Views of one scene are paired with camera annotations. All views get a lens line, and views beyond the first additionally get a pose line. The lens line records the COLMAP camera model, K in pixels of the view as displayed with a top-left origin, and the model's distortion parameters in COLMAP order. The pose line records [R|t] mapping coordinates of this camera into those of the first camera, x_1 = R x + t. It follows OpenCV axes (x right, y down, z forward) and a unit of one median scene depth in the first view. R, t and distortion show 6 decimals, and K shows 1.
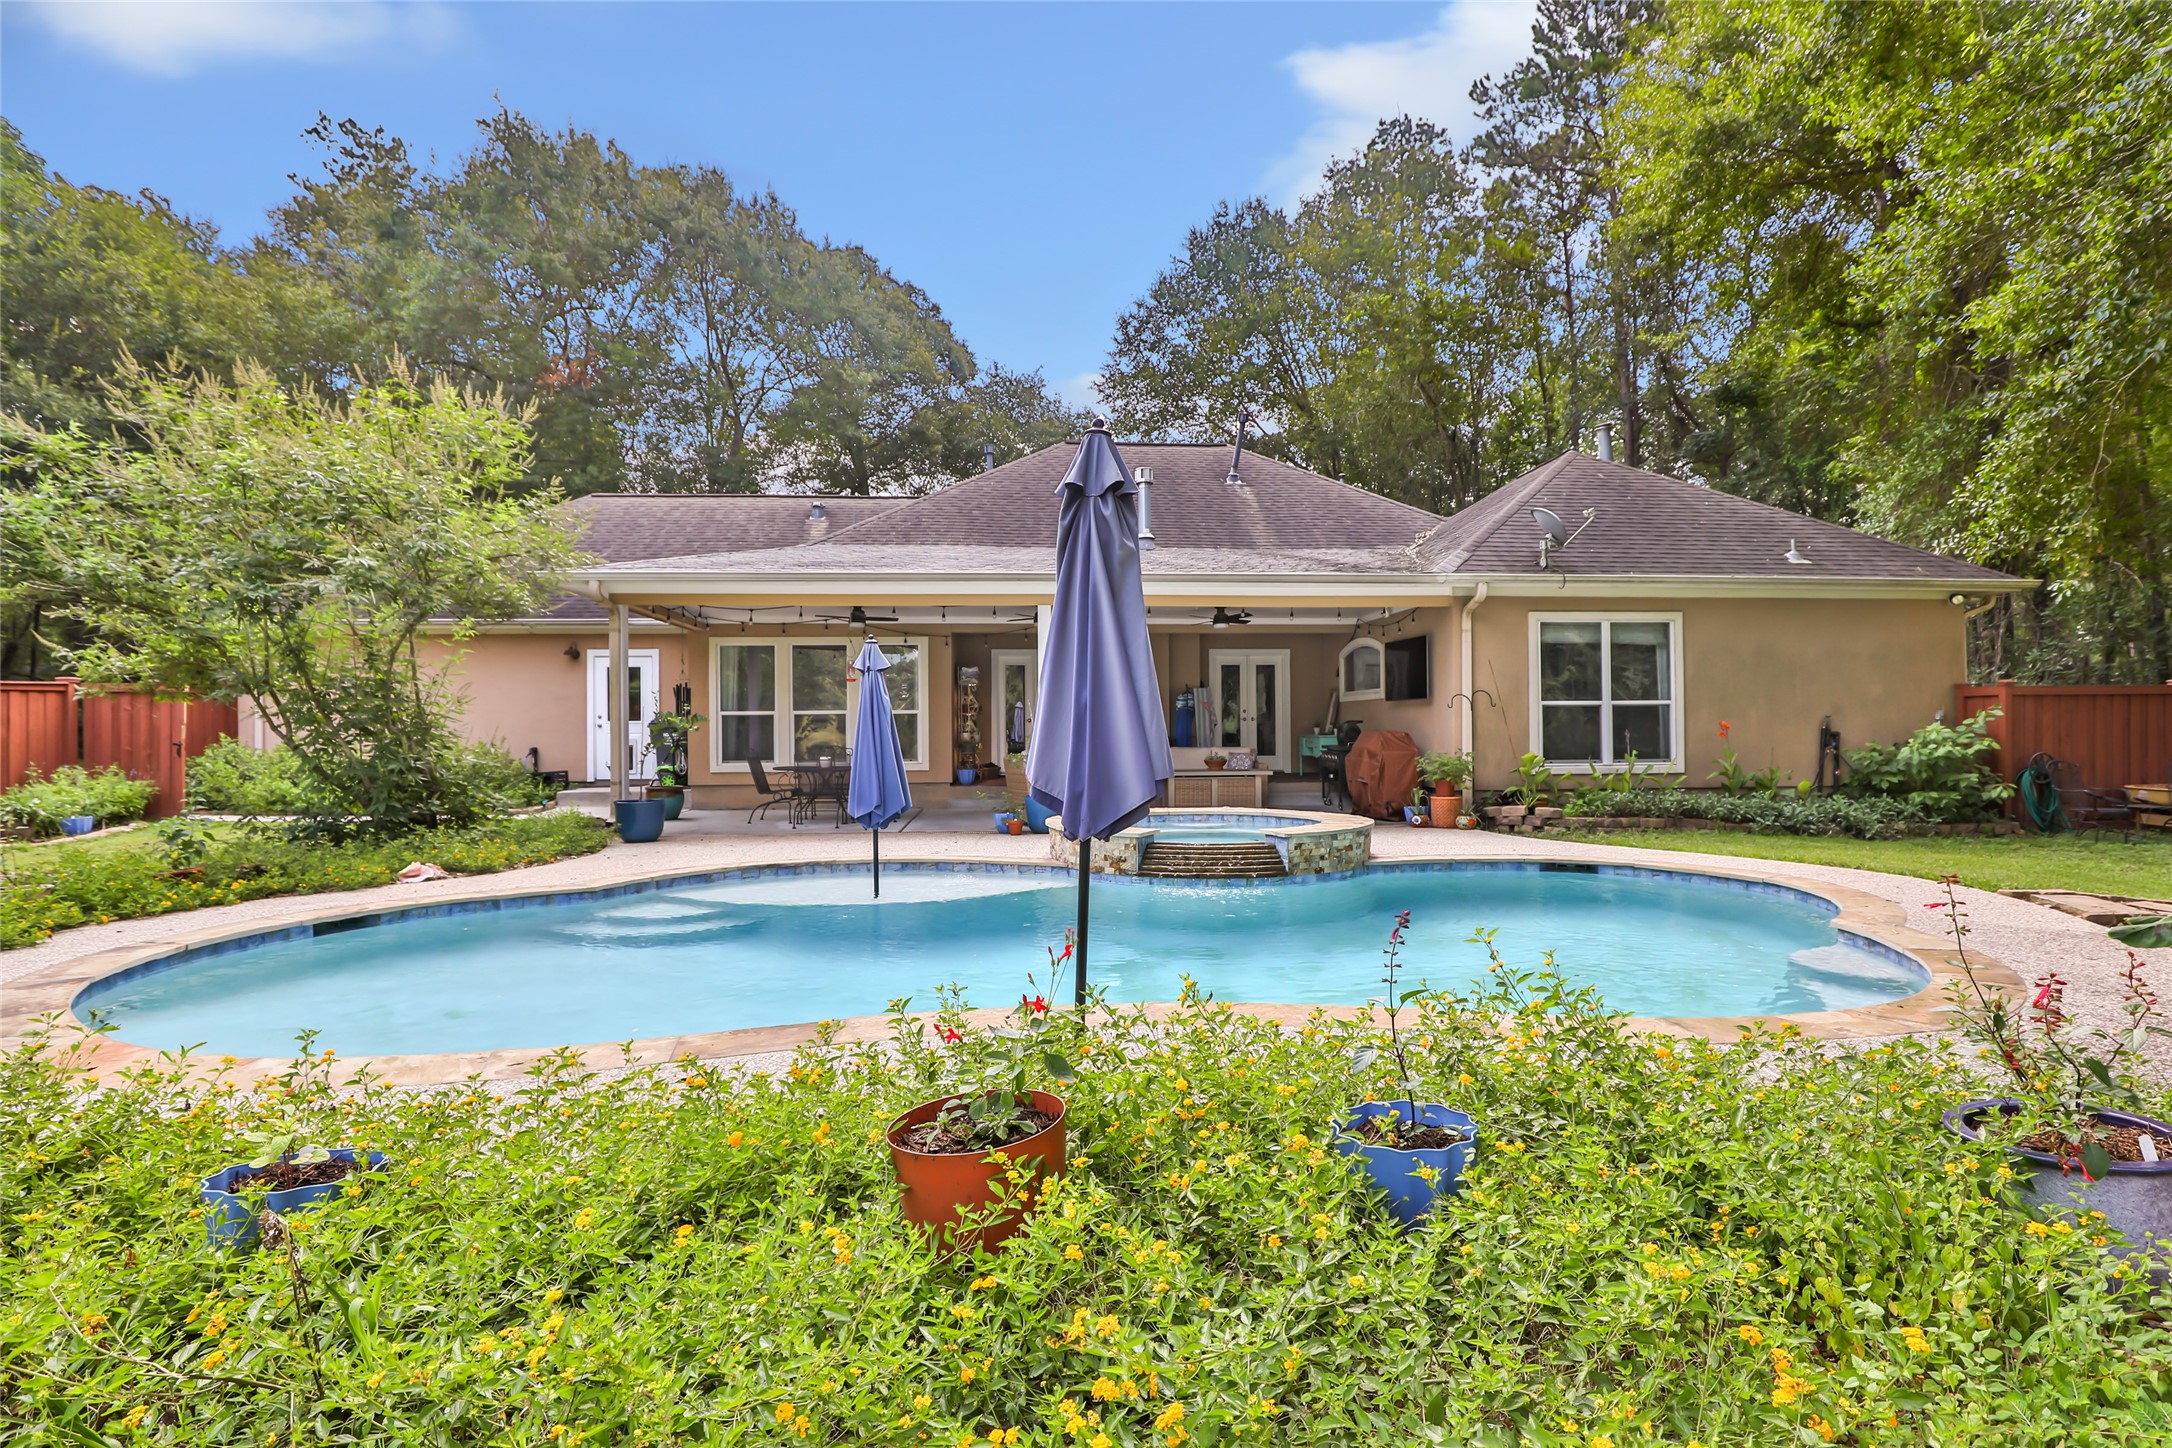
lens RADIAL K [[1006.5, 0, 1086.0], [0, 1006.5, 724.0], [0, 0, 1]] dist [0.001296, 0.000480]
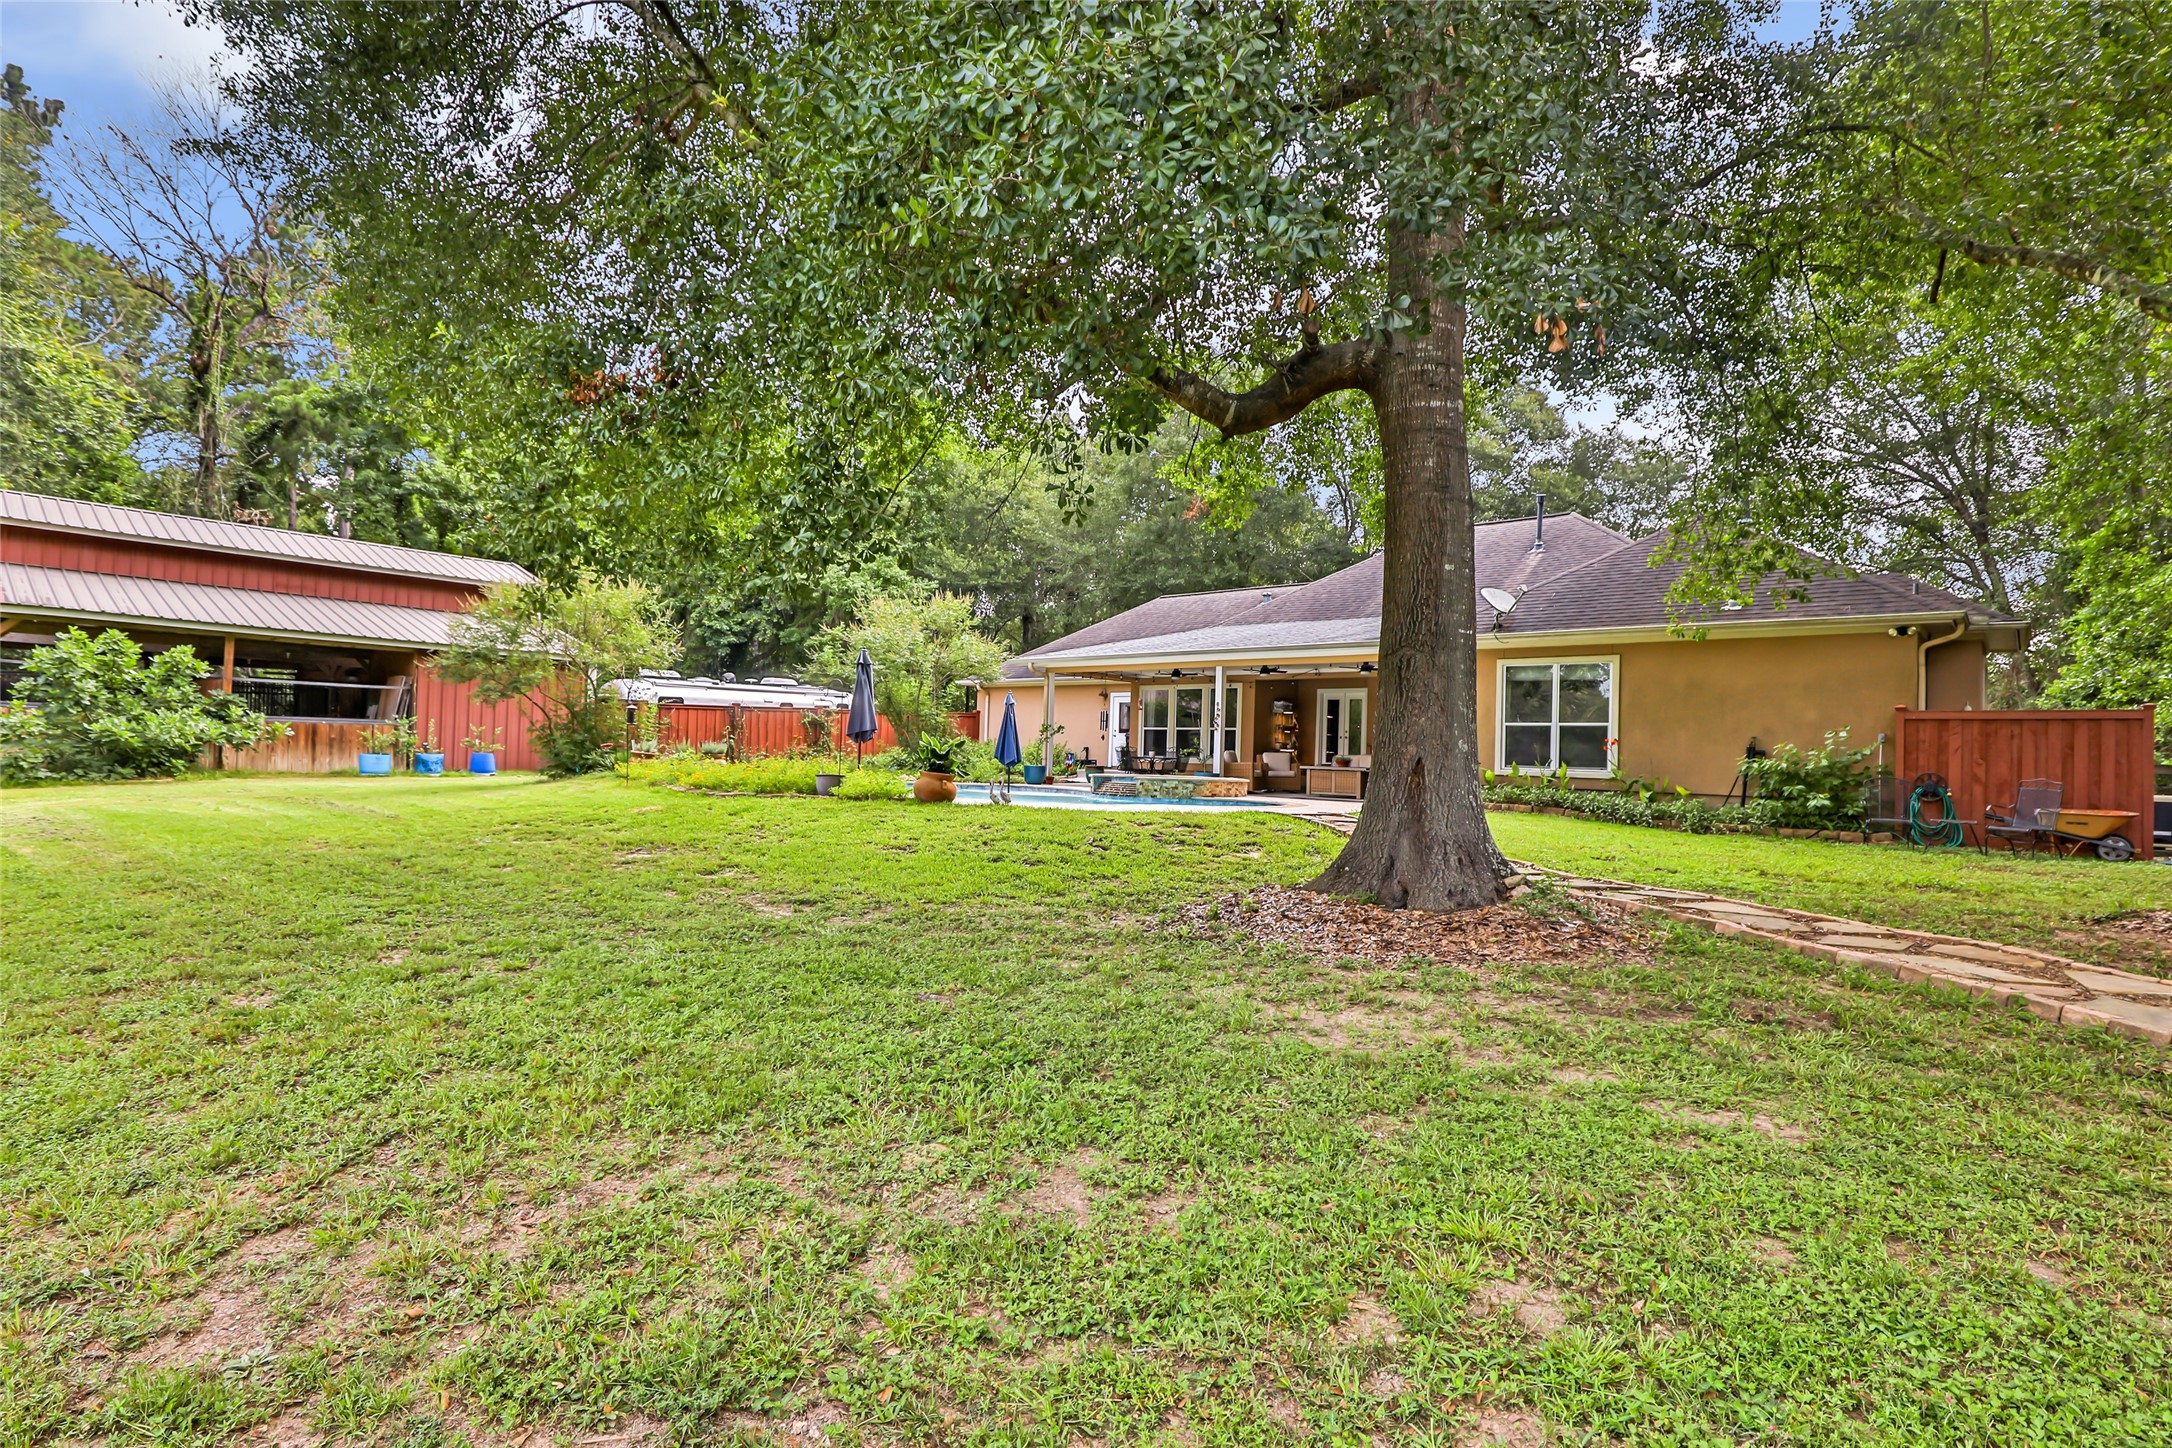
lens RADIAL K [[1006.5, 0, 1086.0], [0, 1006.5, 724.0], [0, 0, 1]] dist [0.001296, 0.000480]
pose [[0.694894, 0.009830, -0.719045, 1.052651], [-0.044667, 0.998566, -0.029516, 0.047509], [0.717724, 0.052628, 0.694336, -0.400474]]
